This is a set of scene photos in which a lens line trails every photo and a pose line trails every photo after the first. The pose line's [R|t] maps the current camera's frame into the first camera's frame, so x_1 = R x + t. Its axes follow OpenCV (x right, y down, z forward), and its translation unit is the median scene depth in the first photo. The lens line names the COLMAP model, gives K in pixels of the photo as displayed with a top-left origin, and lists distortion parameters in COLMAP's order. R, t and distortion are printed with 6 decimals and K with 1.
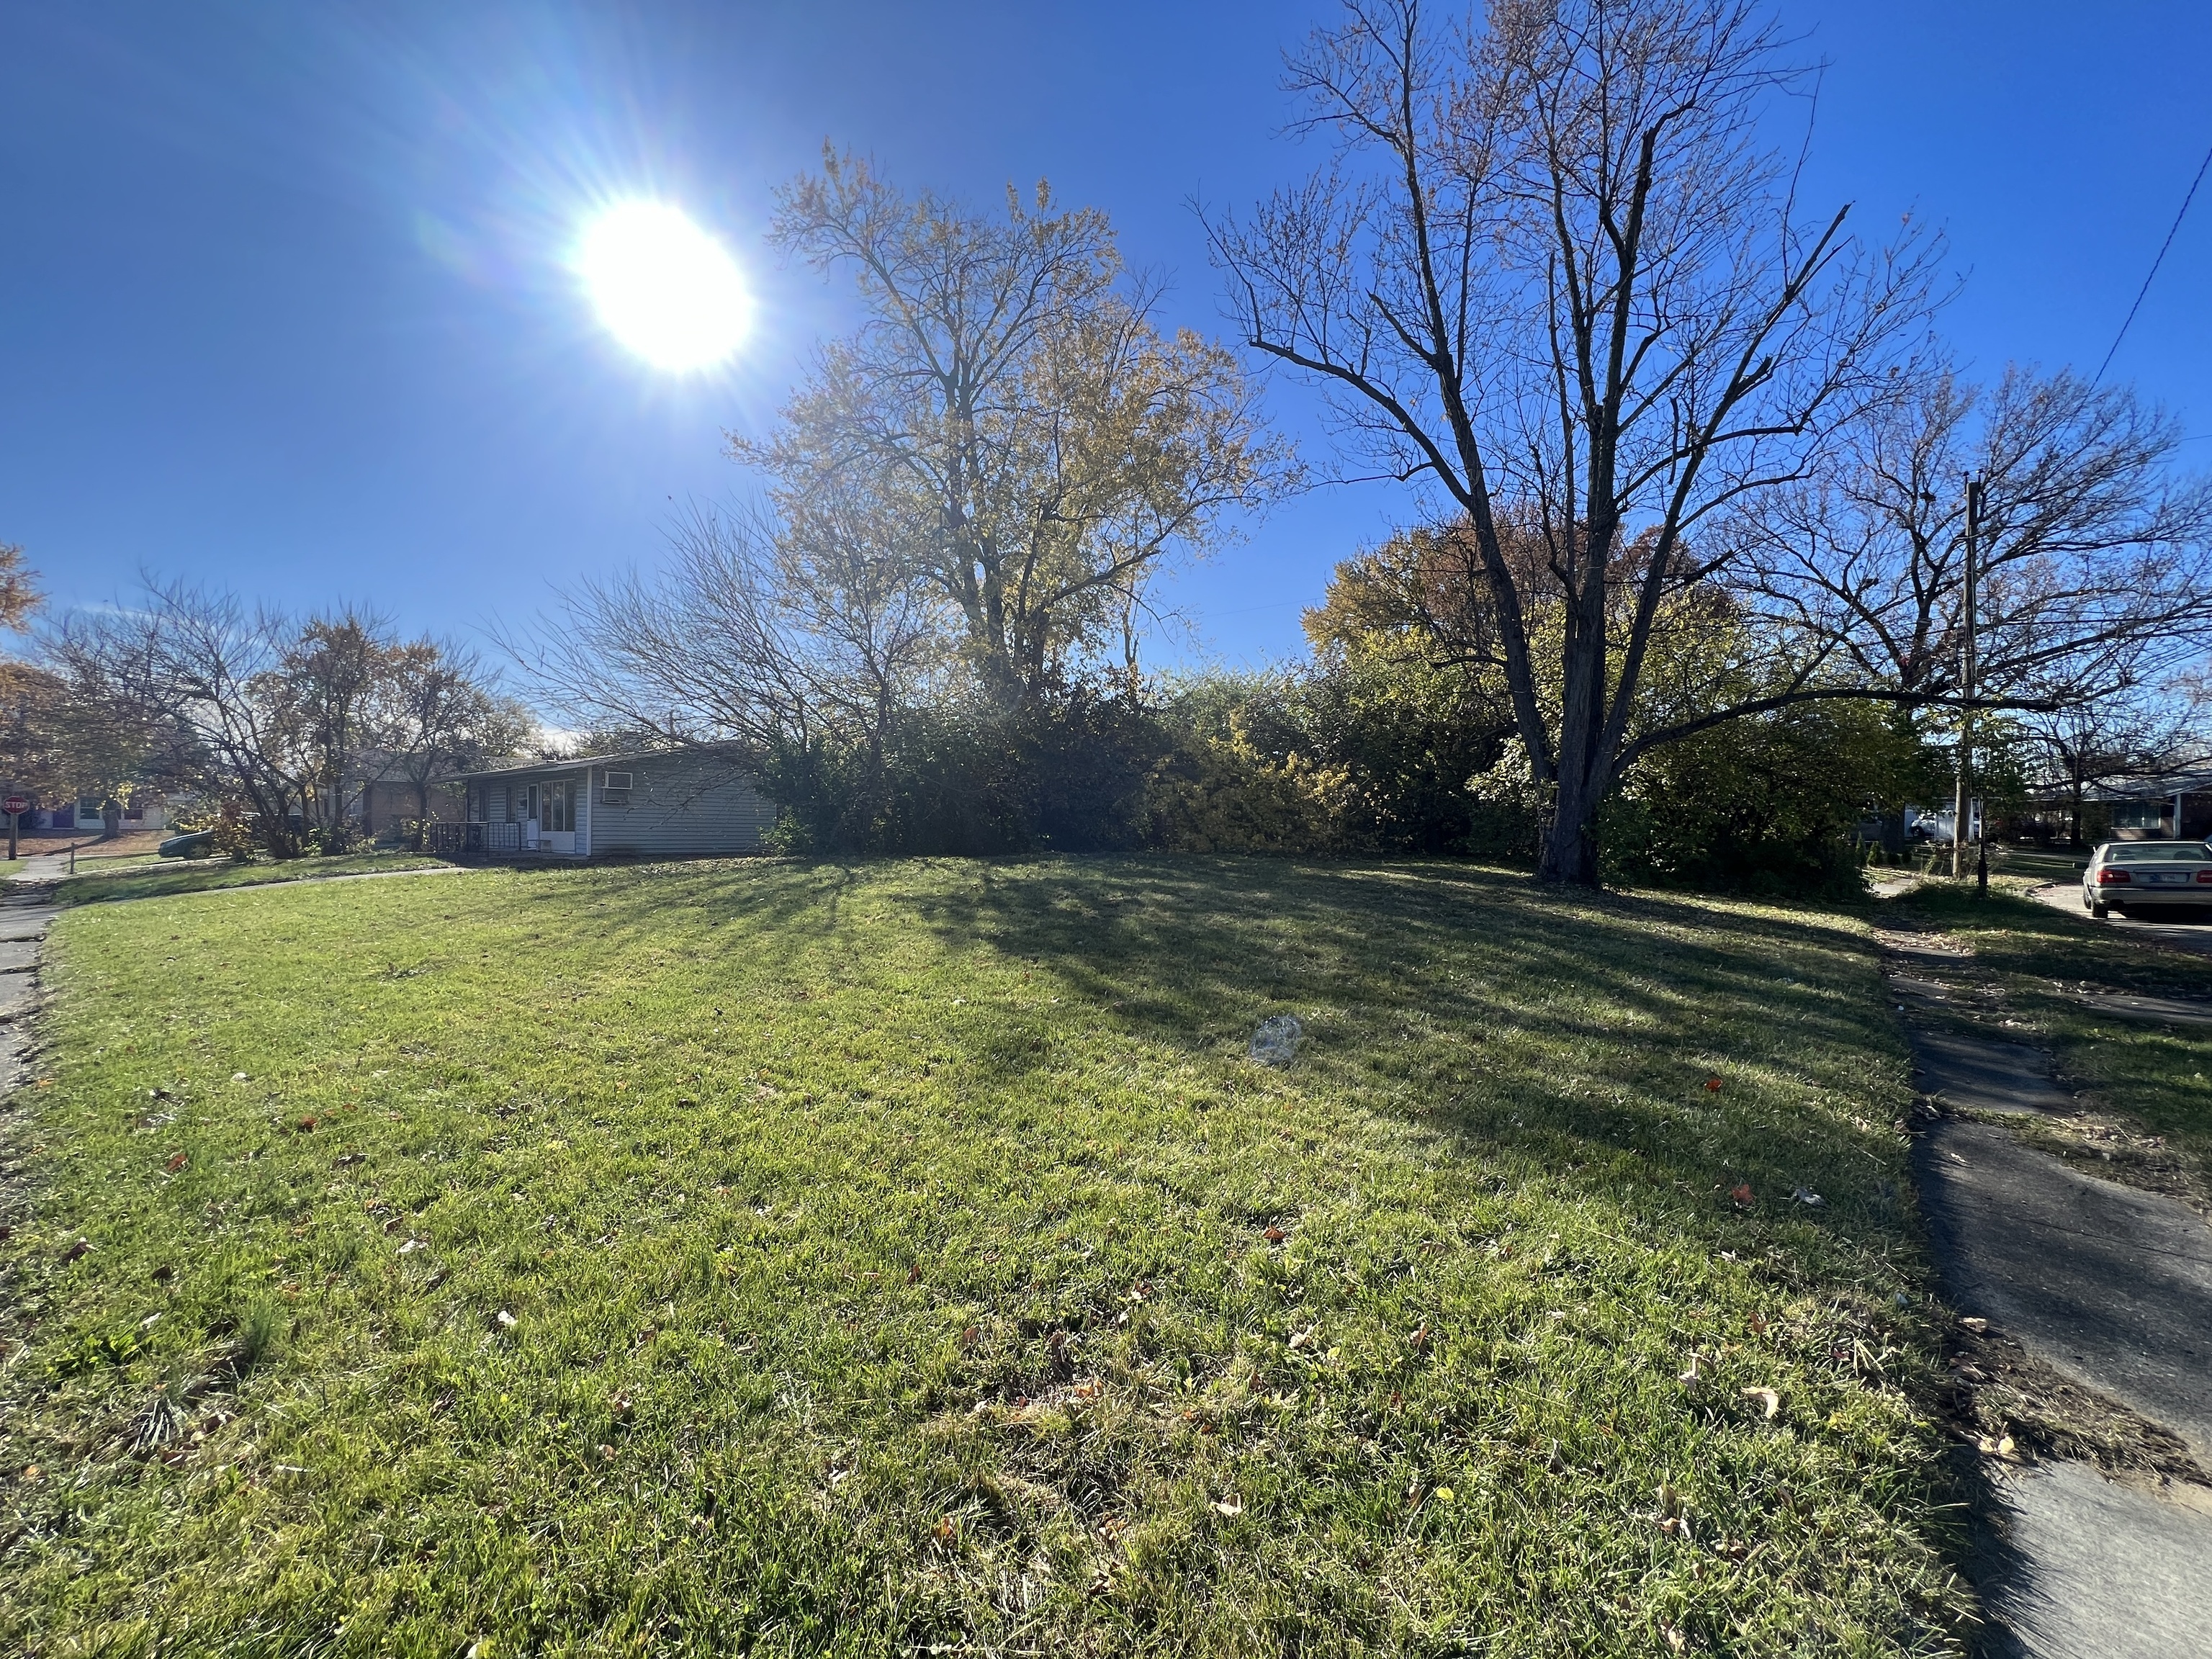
lens RADIAL K [[877.2, 0, 1109.8], [0, 877.2, 824.4], [0, 0, 1]] dist [0.000772, -0.000302]
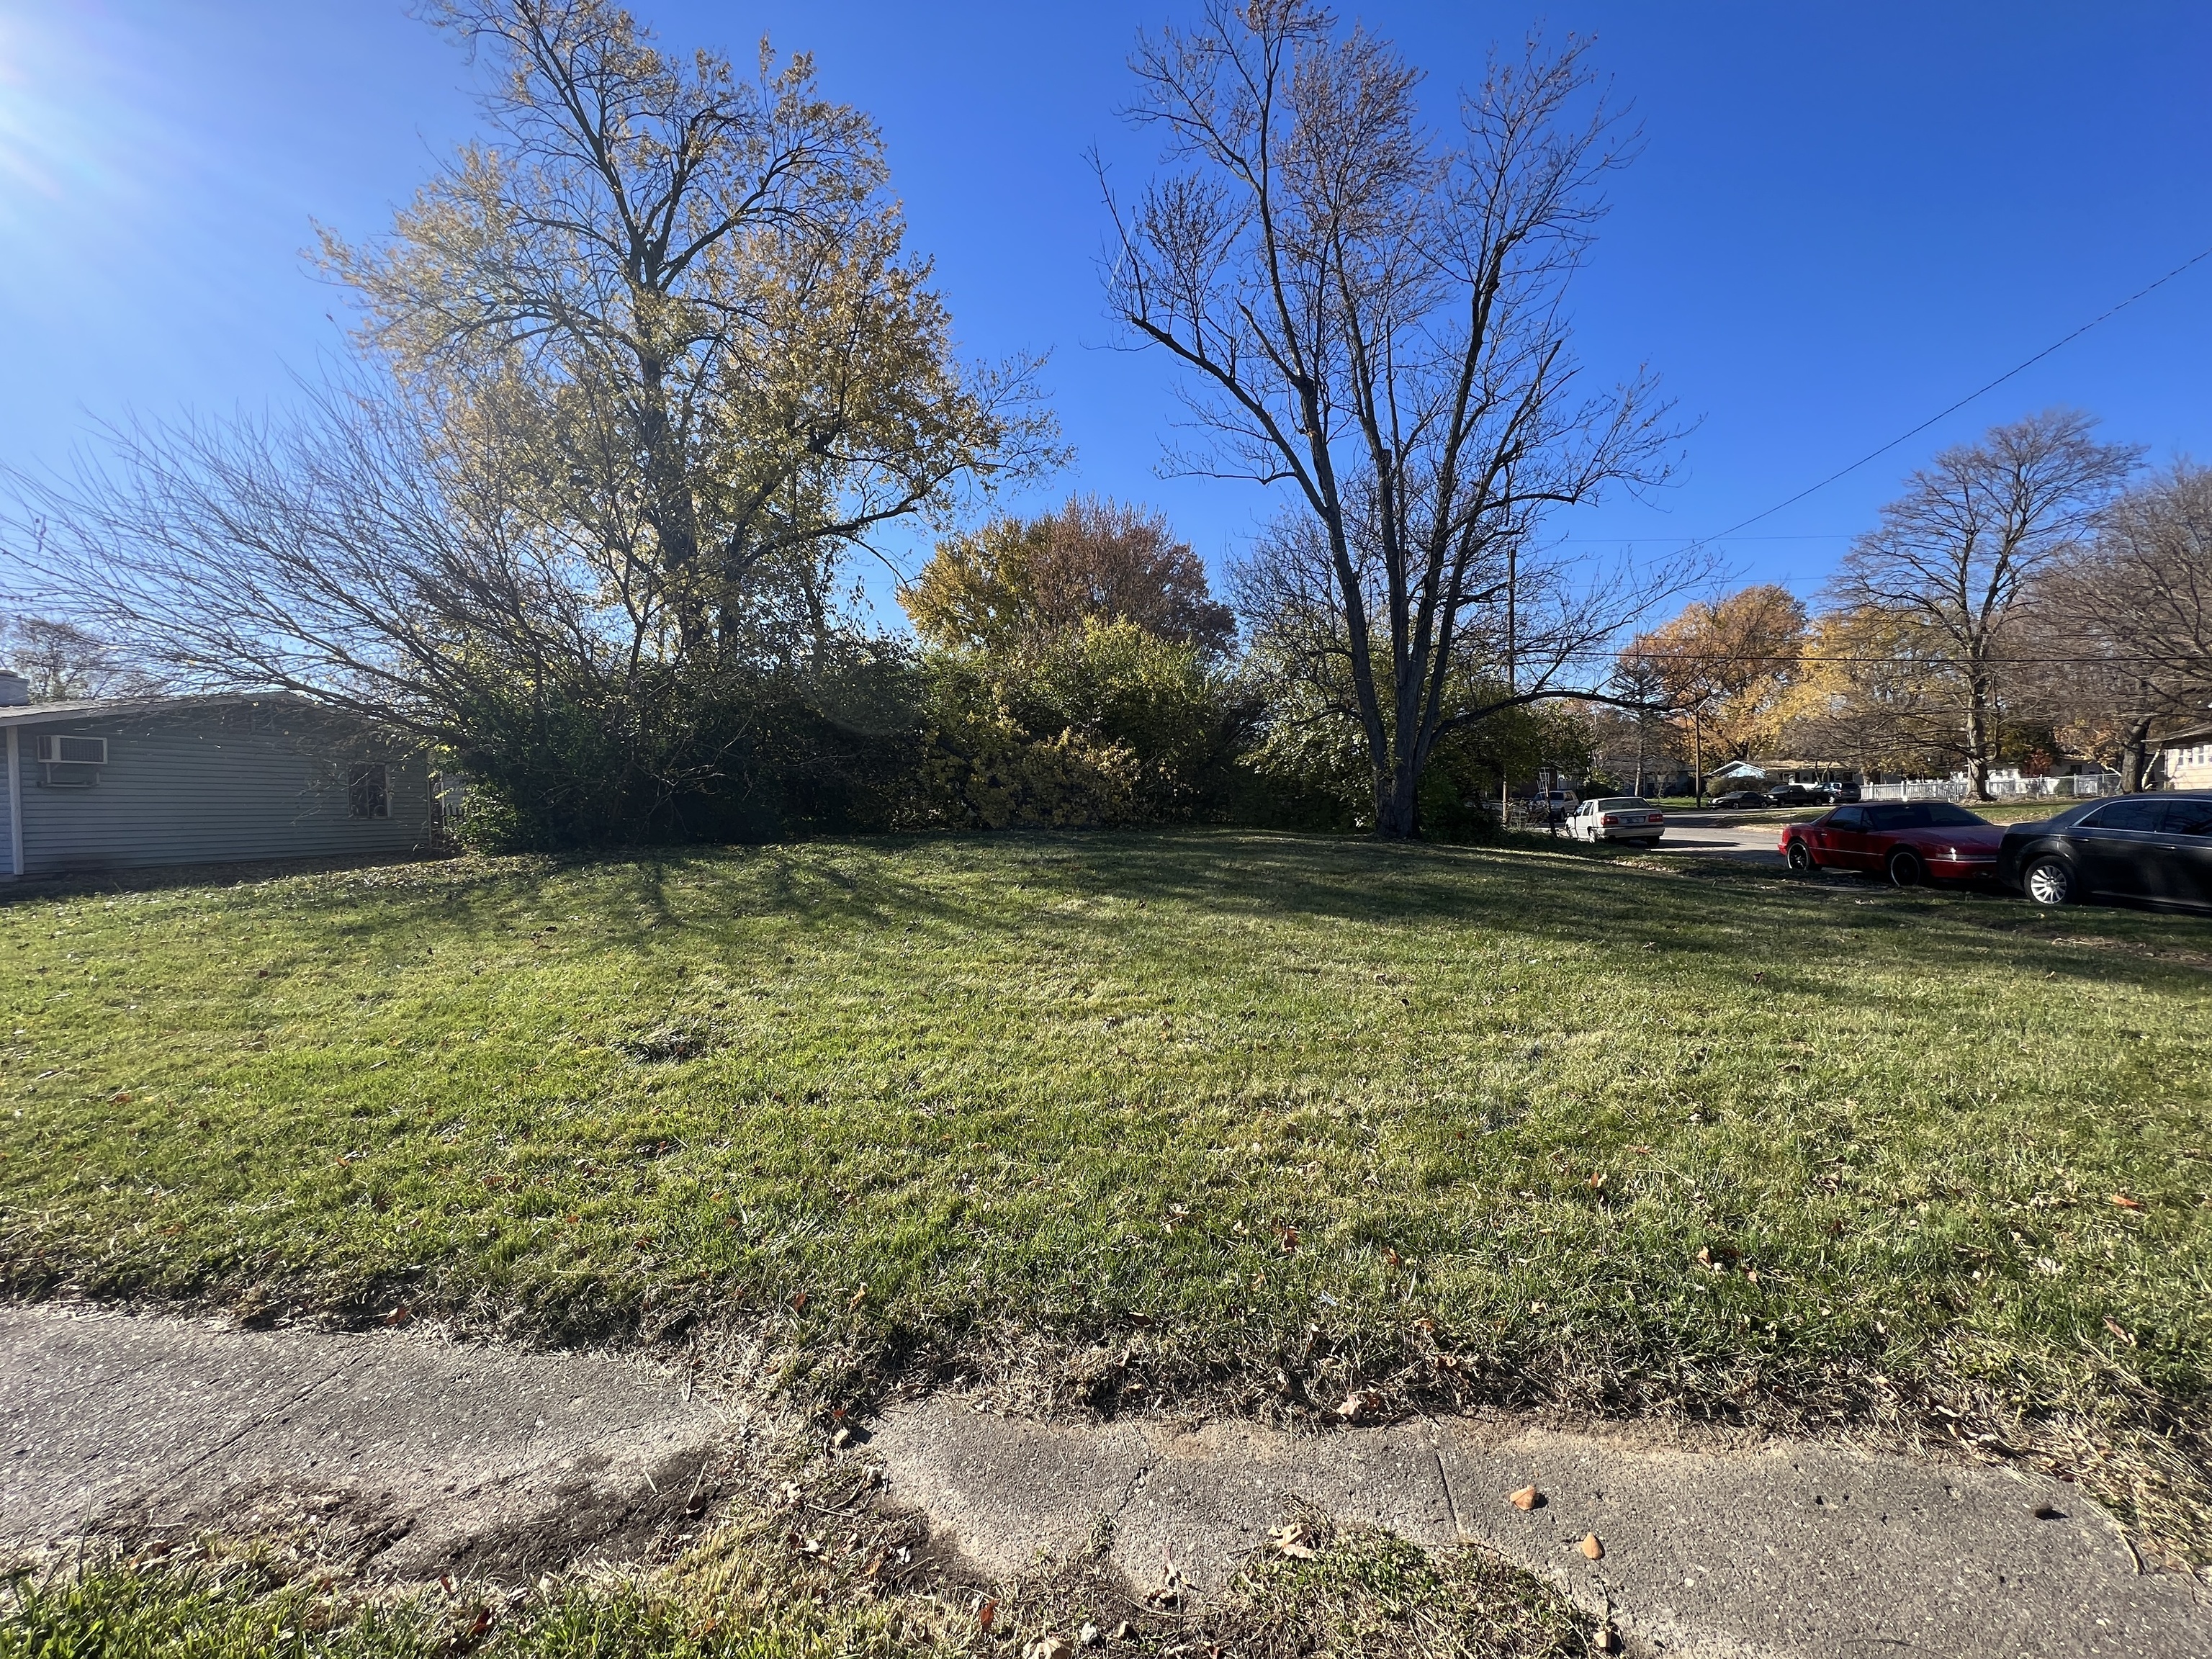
lens RADIAL K [[877.2, 0, 1108.1], [0, 877.2, 827.0], [0, 0, 1]] dist [0.000772, -0.000302]
pose [[0.850136, -0.035739, 0.525349, -0.380201], [0.022752, 0.999255, 0.031161, 0.002254], [-0.526072, -0.014538, 0.850316, 0.135895]]
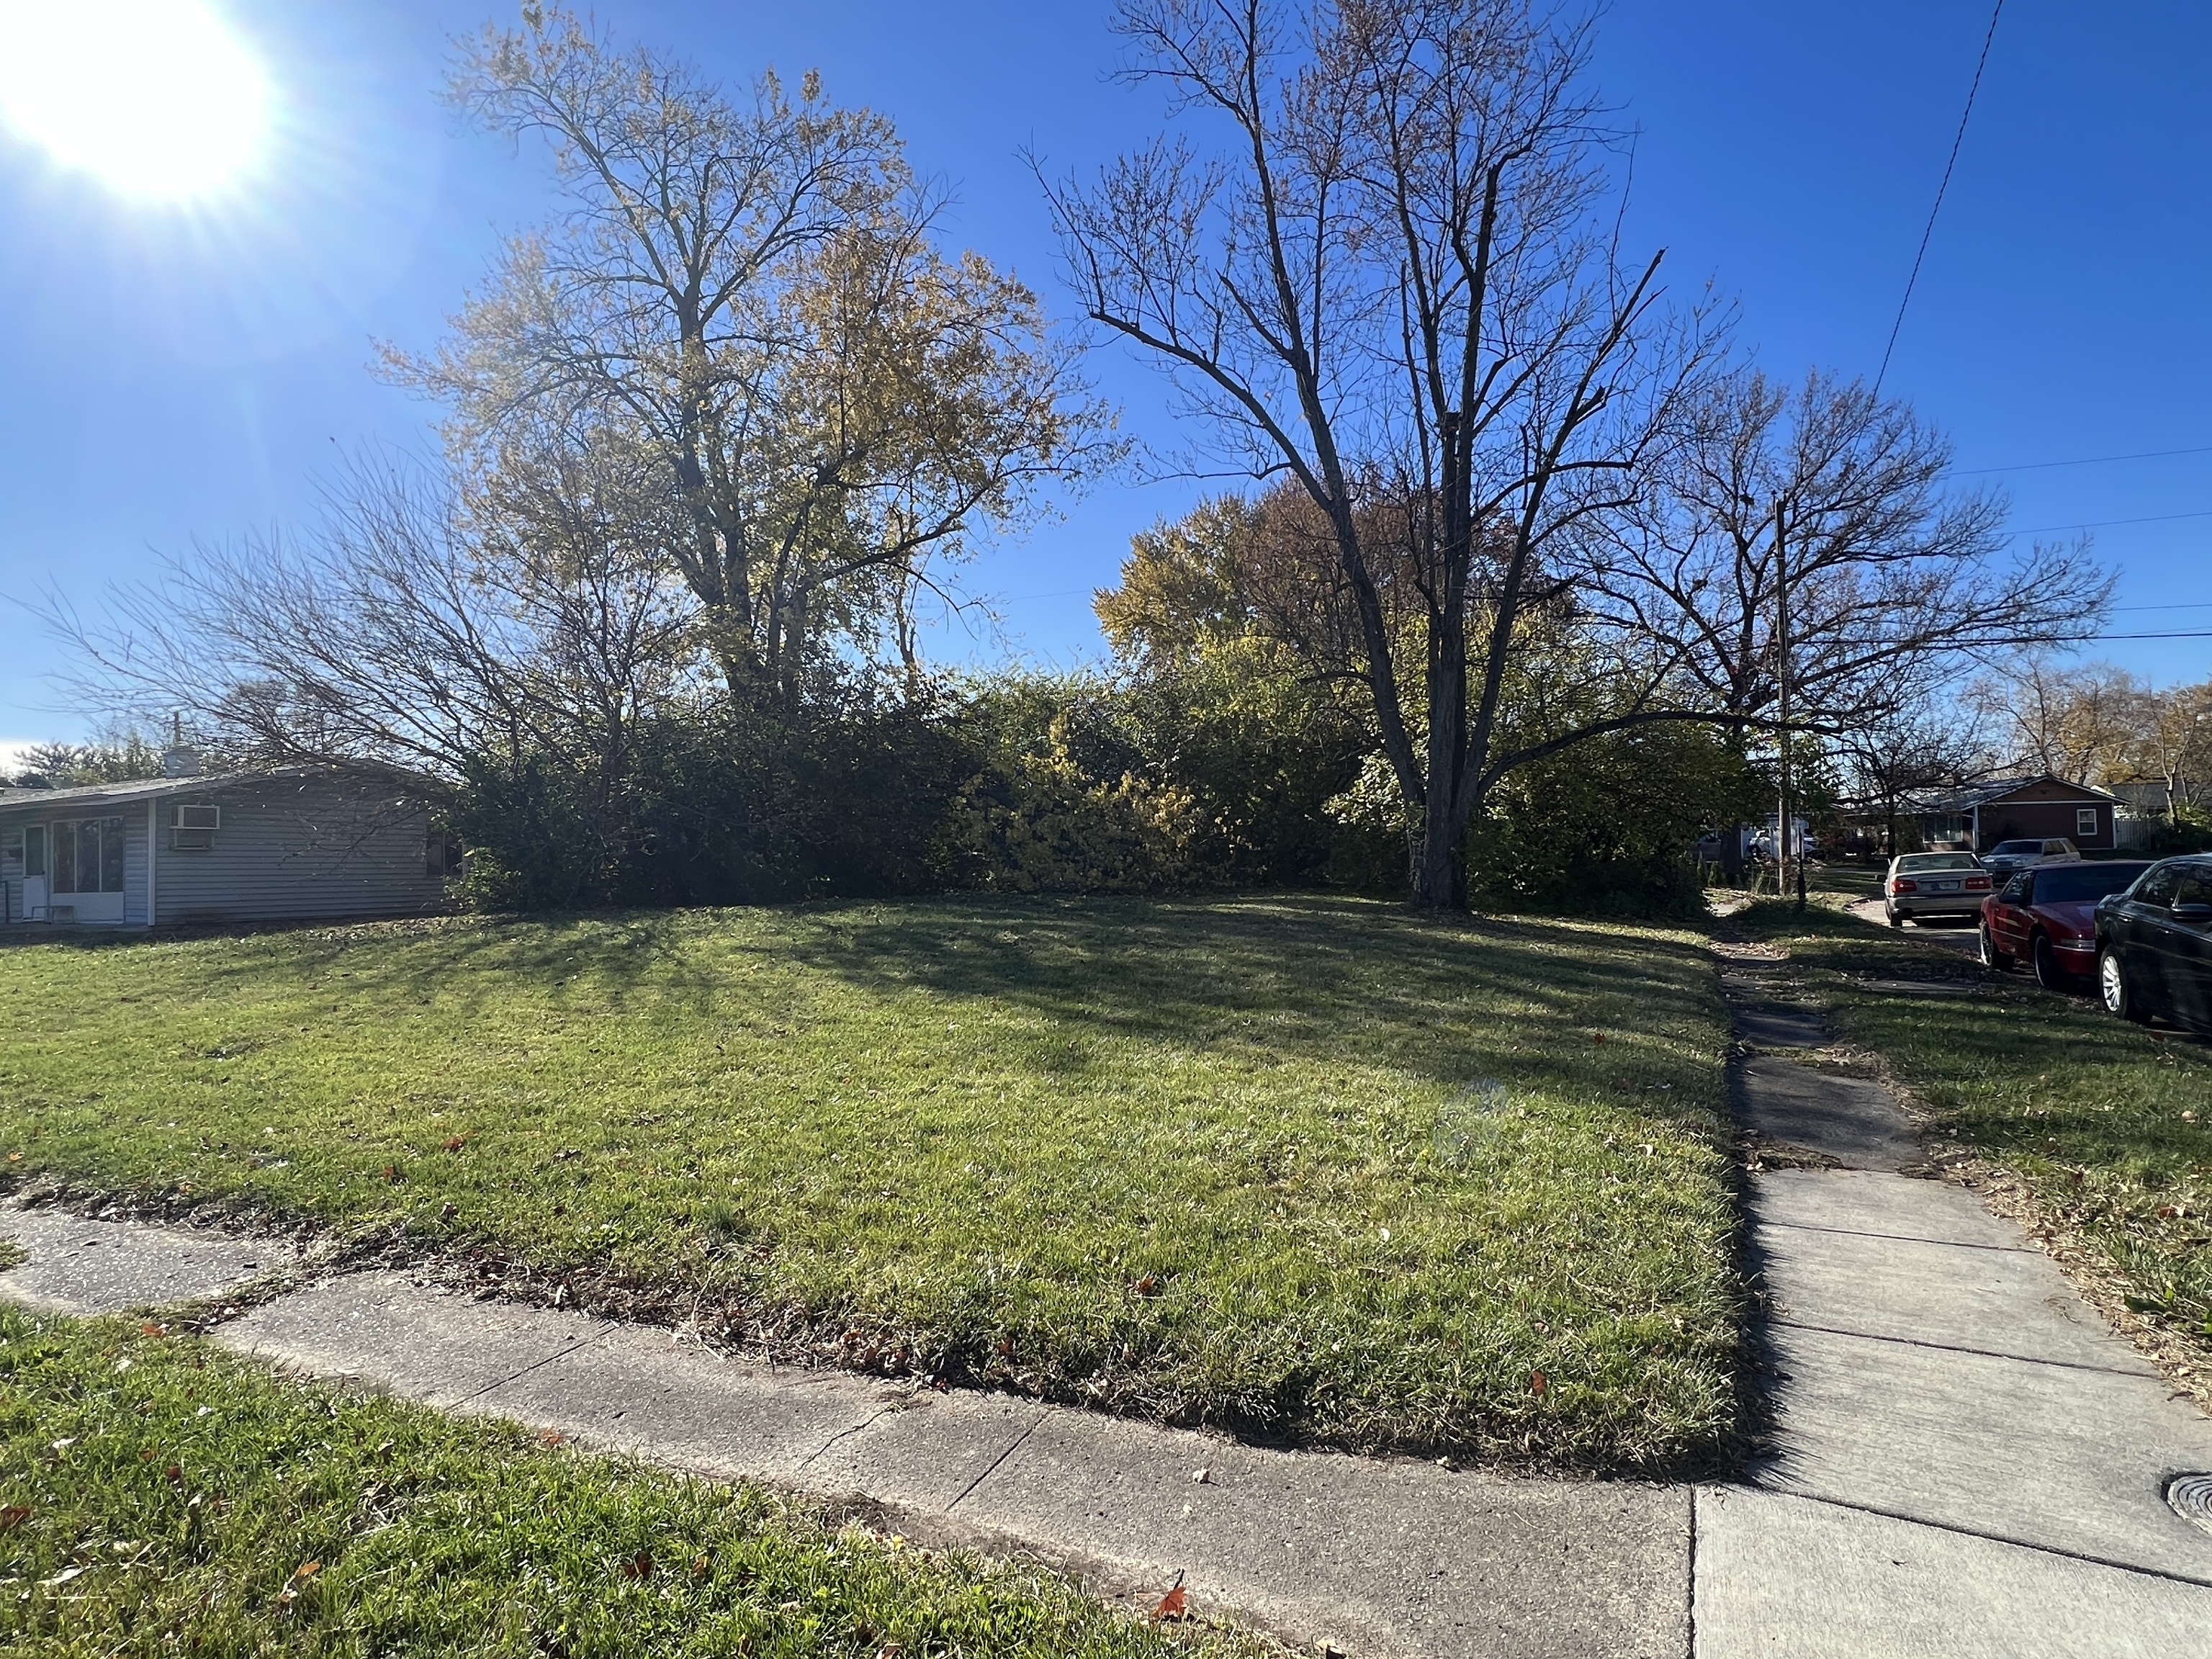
lens RADIAL K [[1182.7, 0, 1112.0], [0, 1182.7, 823.6], [0, 0, 1]] dist [-0.001049, -0.000503]
pose [[0.970202, -0.016709, 0.241719, -0.107837], [0.024823, 0.999225, -0.030563, 0.003214], [-0.241021, 0.035652, 0.969865, -0.134469]]
